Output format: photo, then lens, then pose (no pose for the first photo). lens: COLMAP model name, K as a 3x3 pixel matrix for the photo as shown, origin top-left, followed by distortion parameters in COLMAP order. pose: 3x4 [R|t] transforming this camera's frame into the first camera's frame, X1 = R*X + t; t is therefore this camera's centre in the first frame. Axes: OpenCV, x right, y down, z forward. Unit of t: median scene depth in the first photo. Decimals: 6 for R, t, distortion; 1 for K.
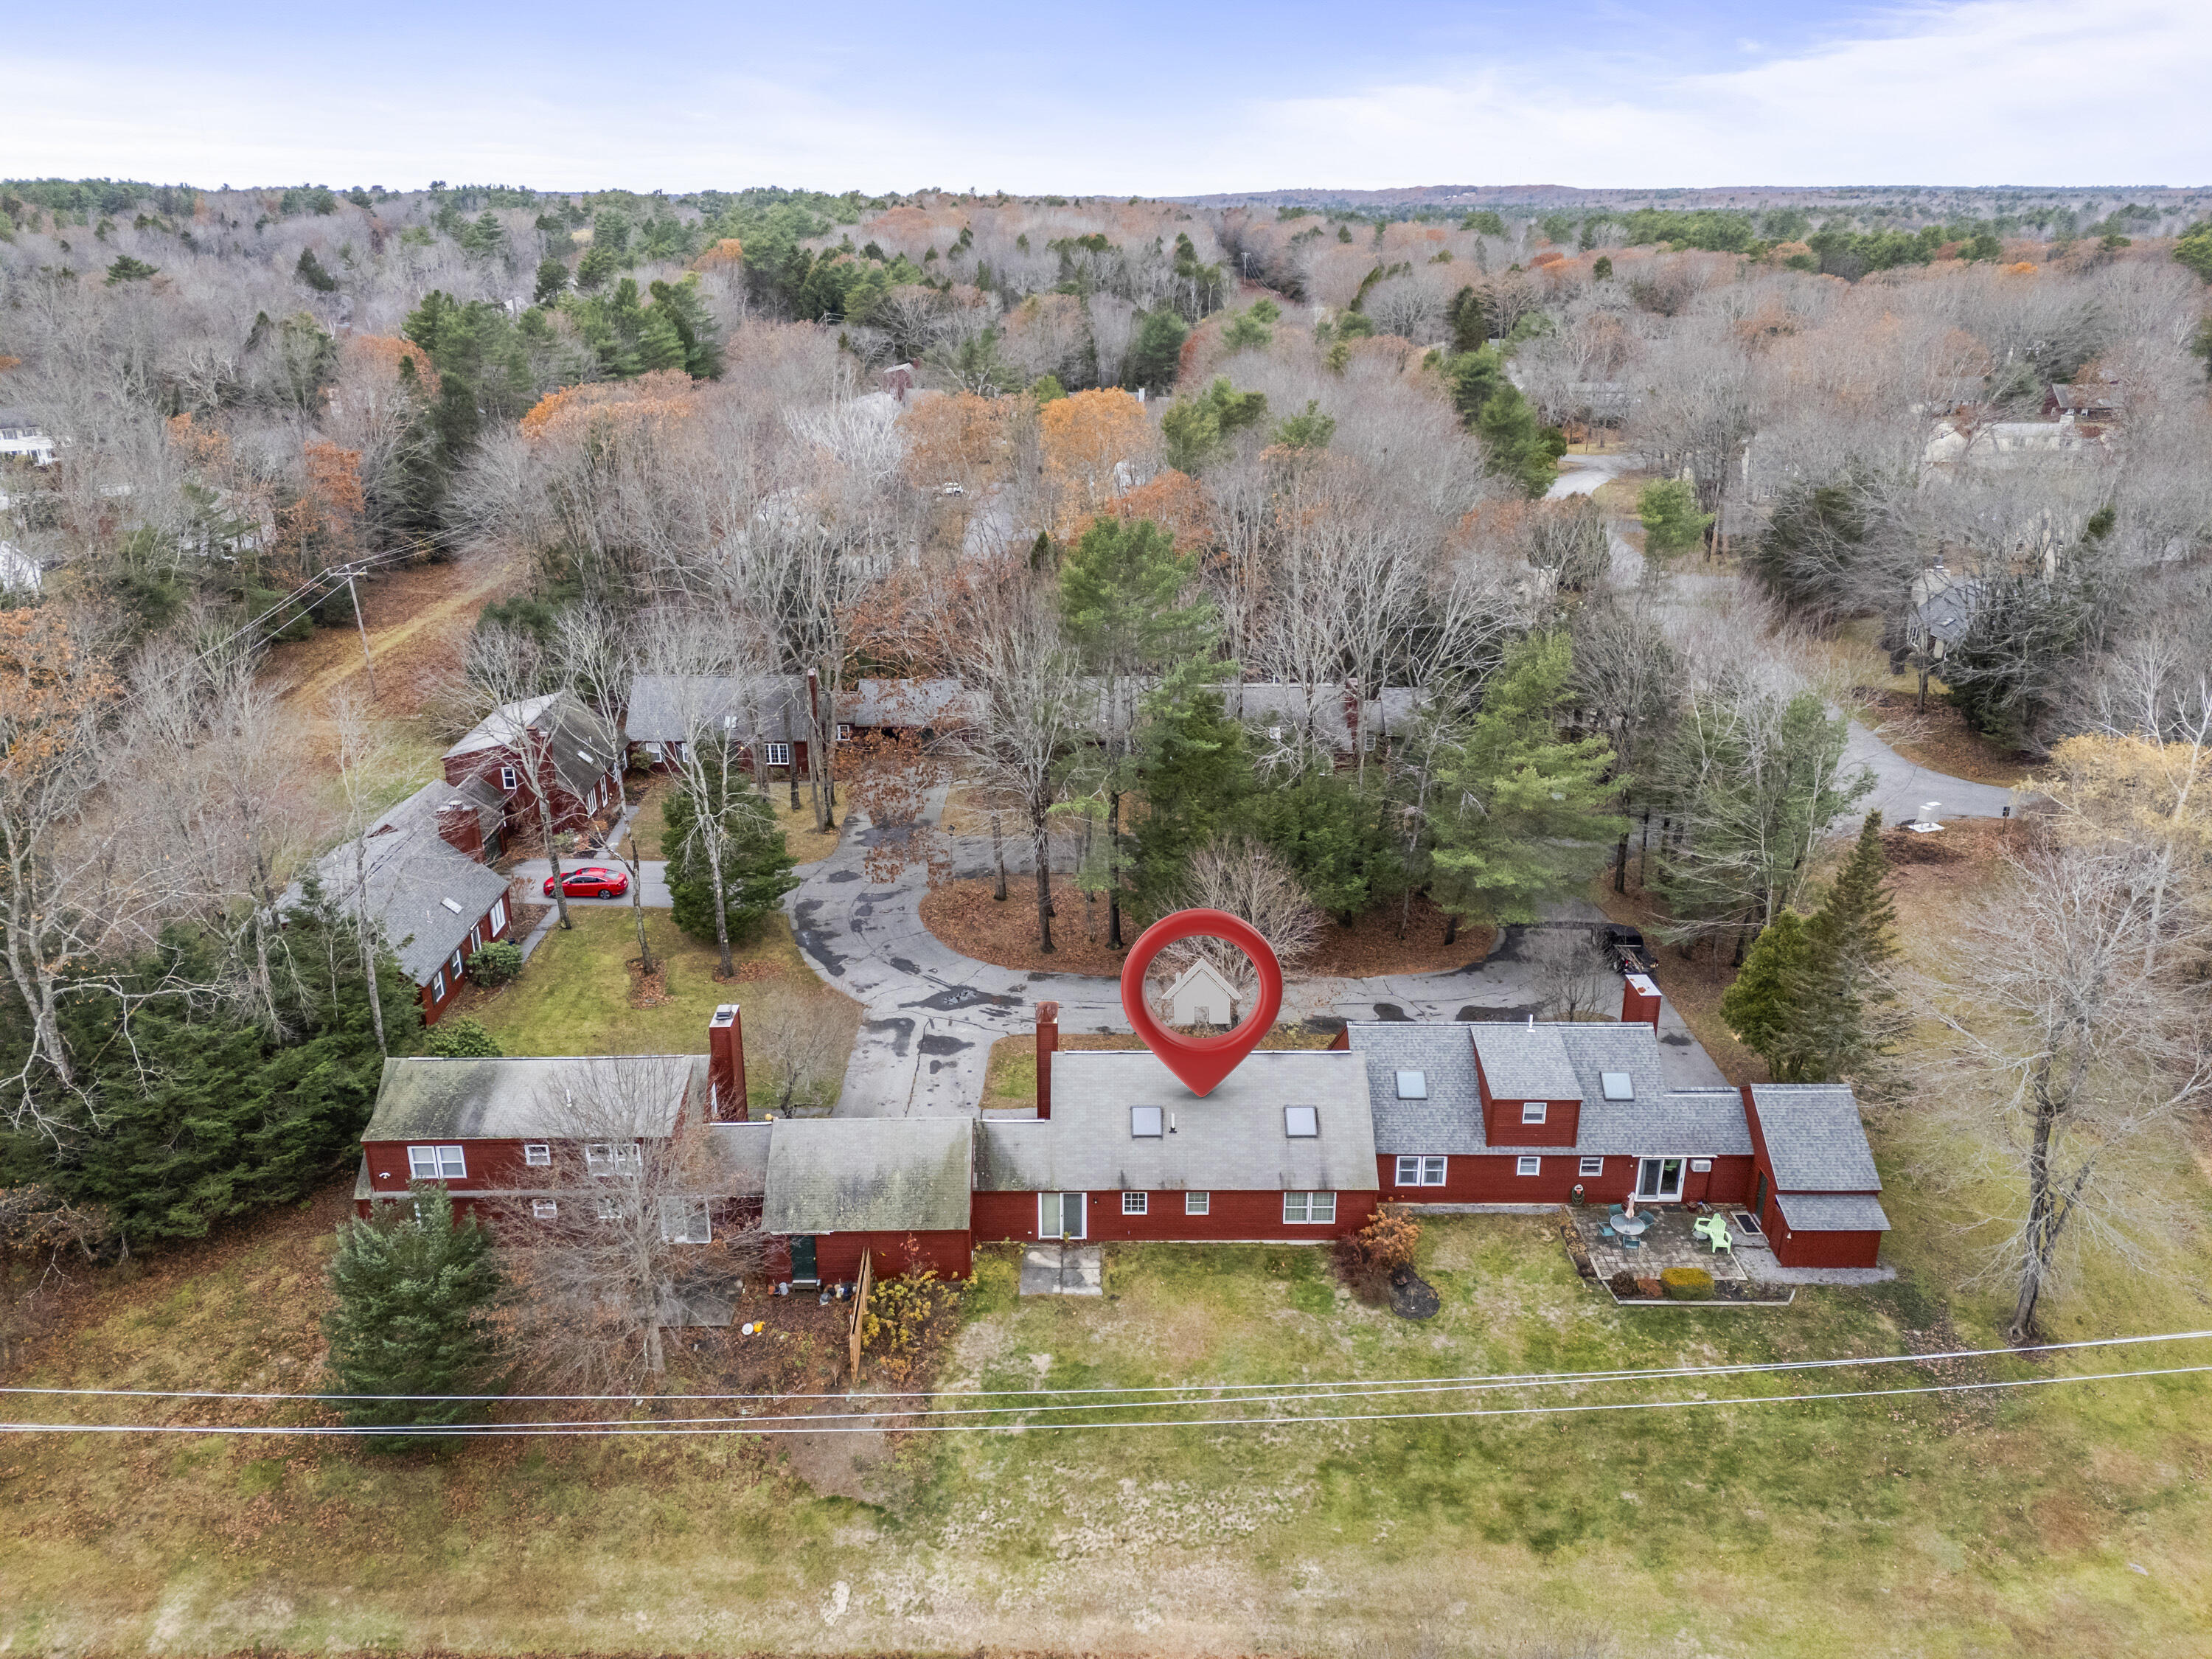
lens RADIAL K [[1644.1, 0, 1106.0], [0, 1644.1, 829.5], [0, 0, 1]] dist [0.096152, -0.112184]
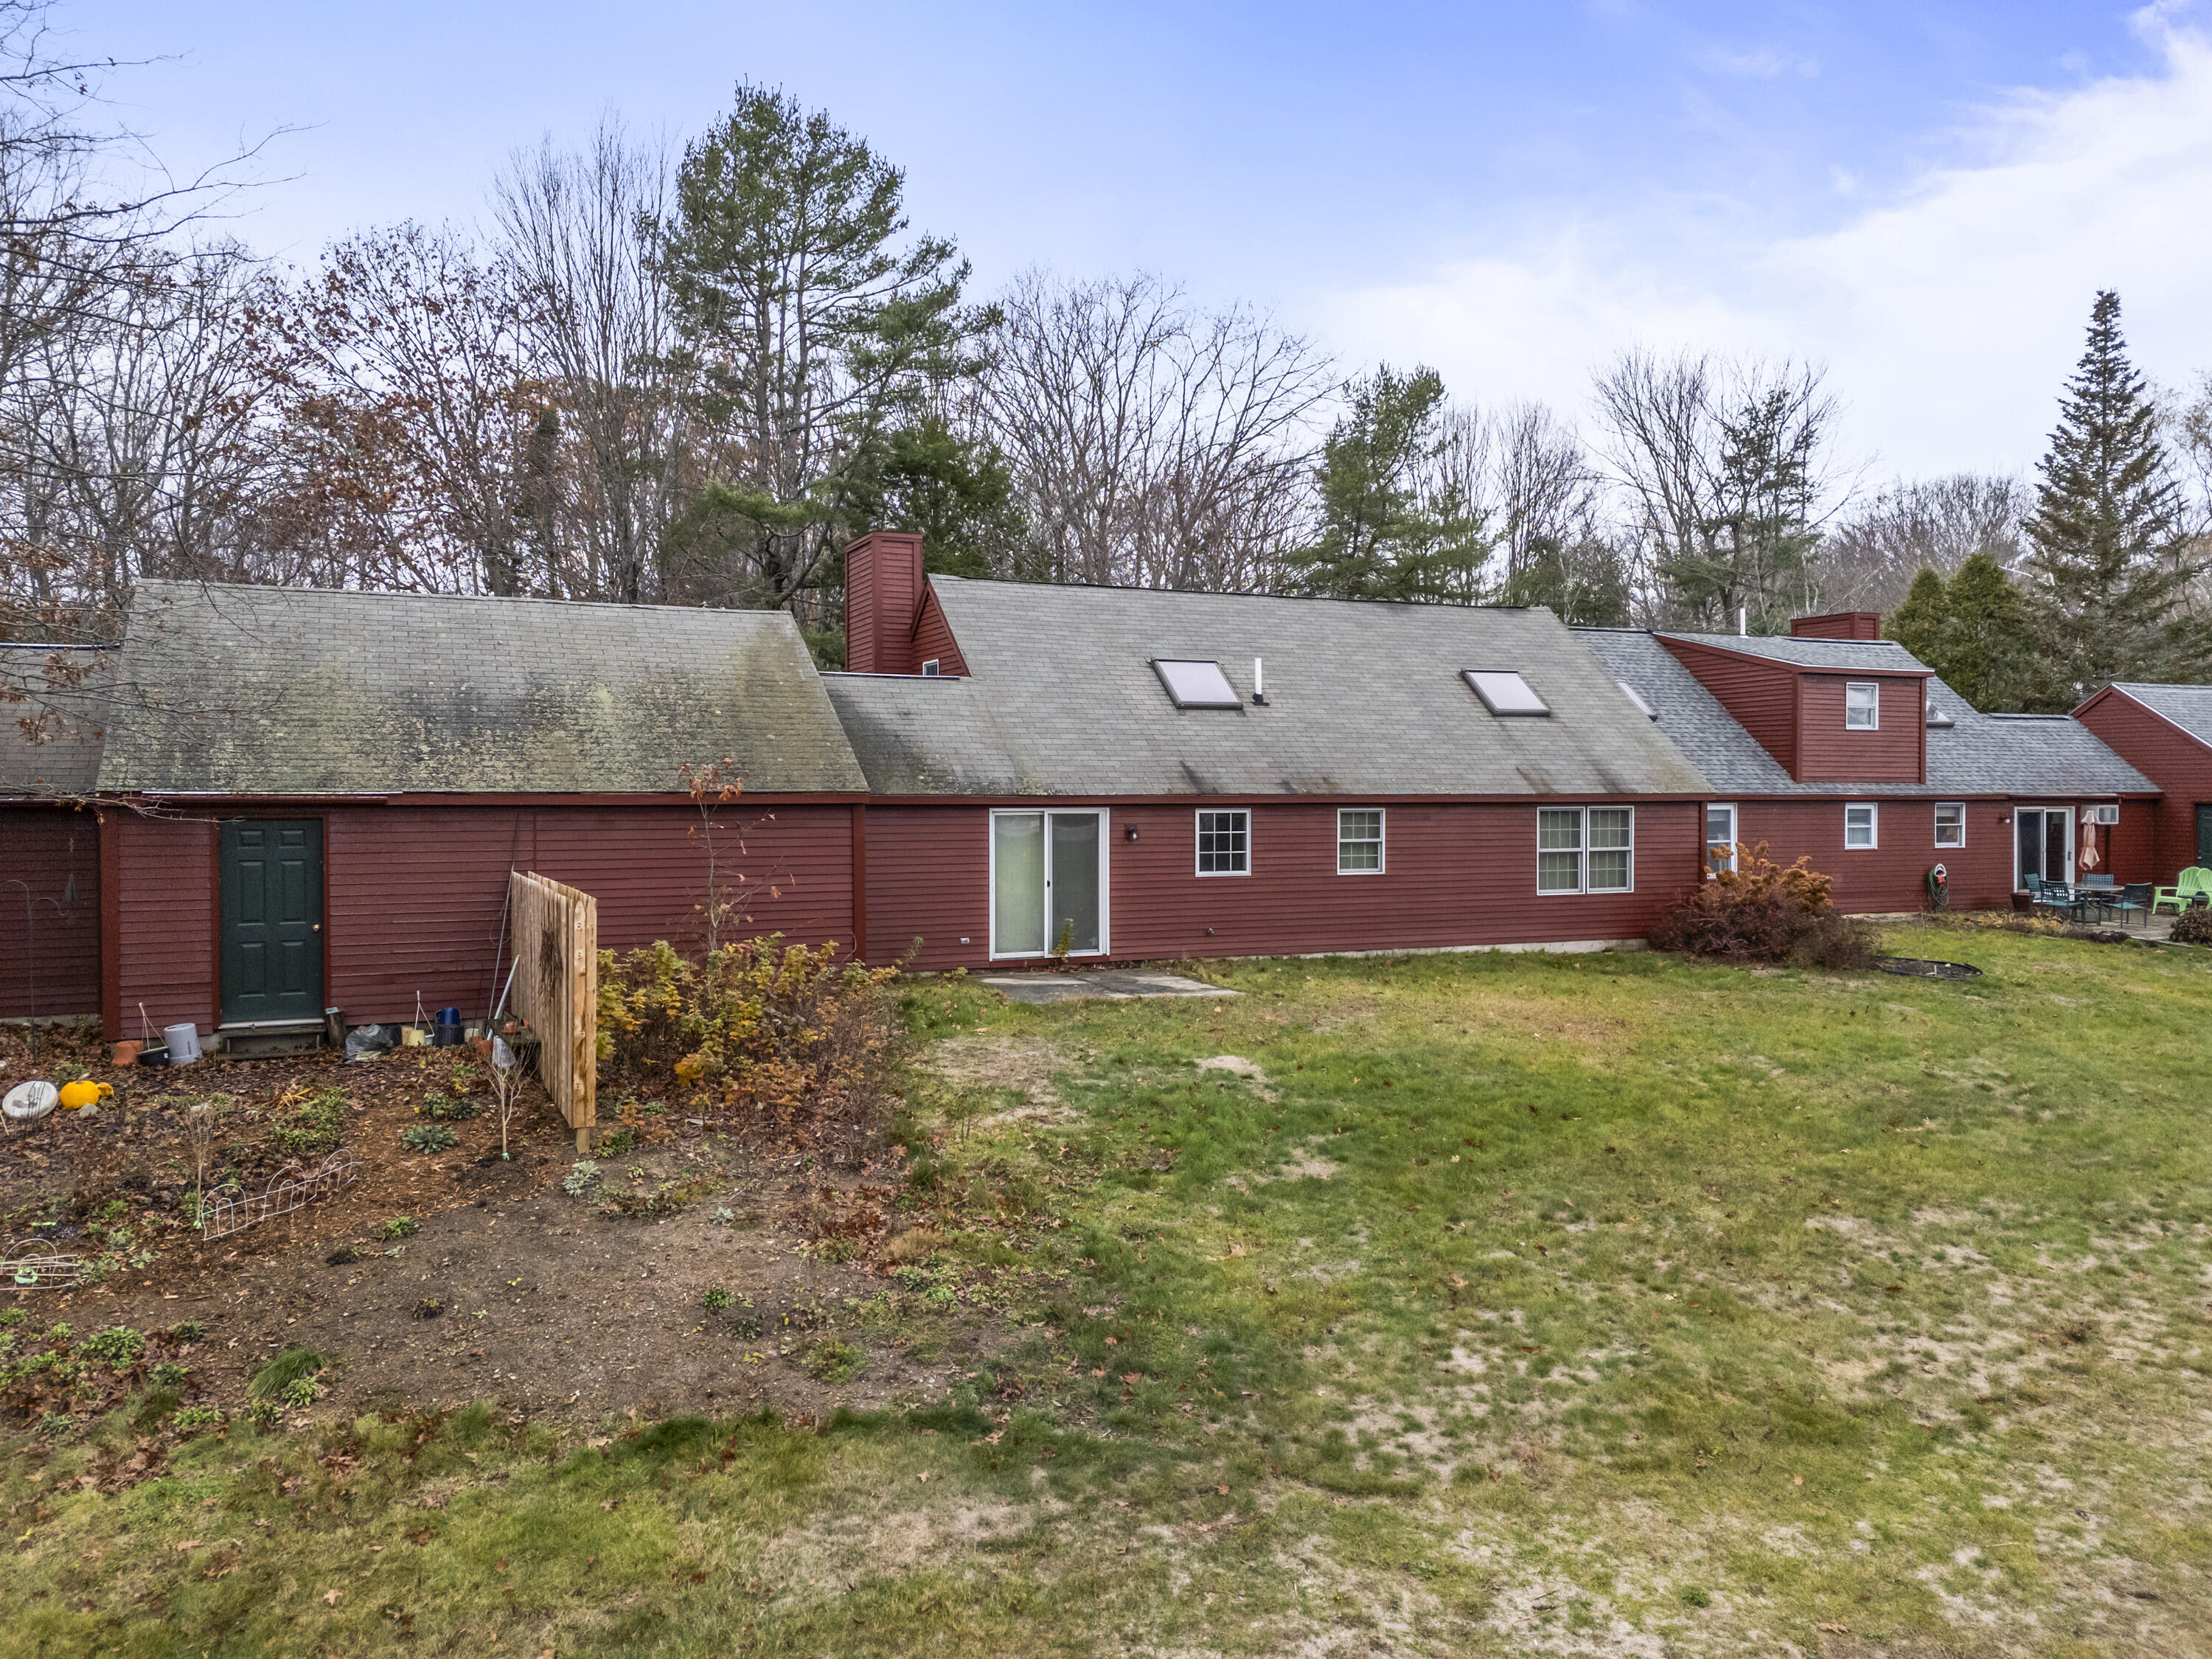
lens RADIAL K [[1644.1, 0, 1106.0], [0, 1644.1, 829.5], [0, 0, 1]] dist [0.096152, -0.112184]
pose [[0.921156, -0.032653, 0.387821, -0.182346], [0.160378, 0.939783, -0.301807, 0.393200], [-0.354613, 0.340209, 0.870923, 0.796671]]
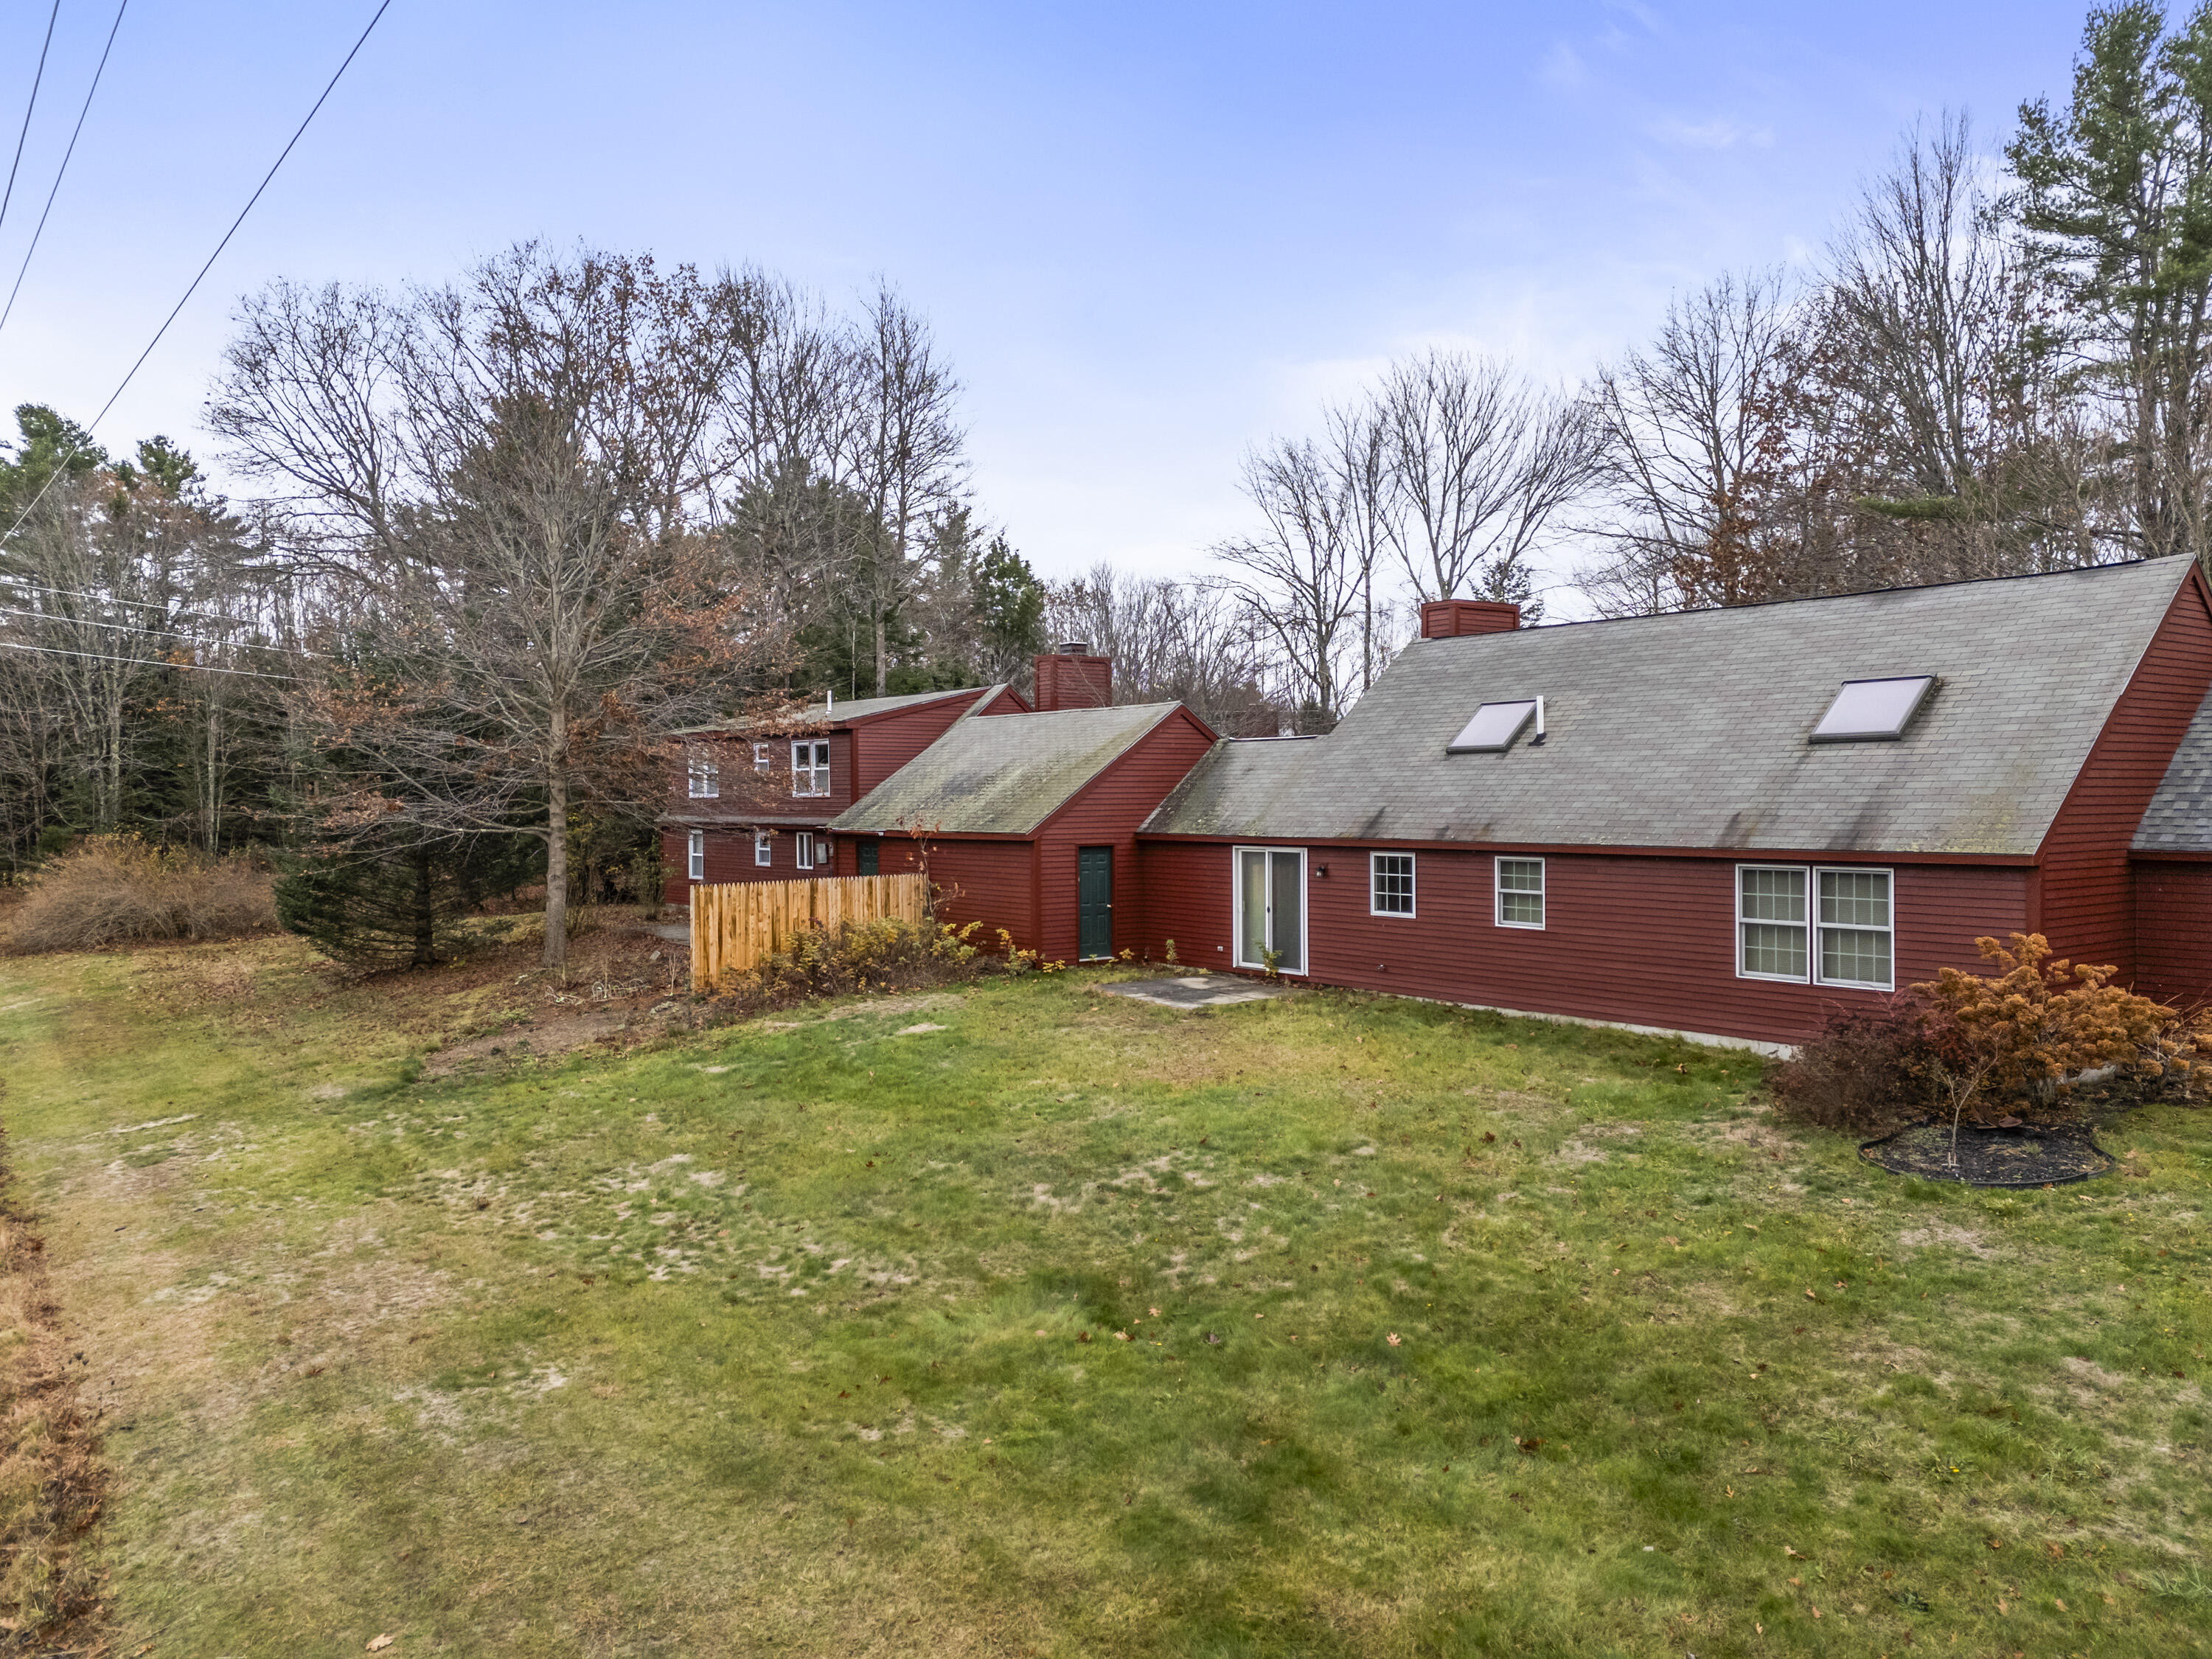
lens RADIAL K [[1644.1, 0, 1106.0], [0, 1644.1, 829.5], [0, 0, 1]] dist [0.096152, -0.112184]
pose [[0.576340, -0.009907, -0.817150, 0.360644], [-0.290538, 0.932114, -0.216219, 0.377649], [0.763819, 0.362029, 0.534337, 0.856182]]
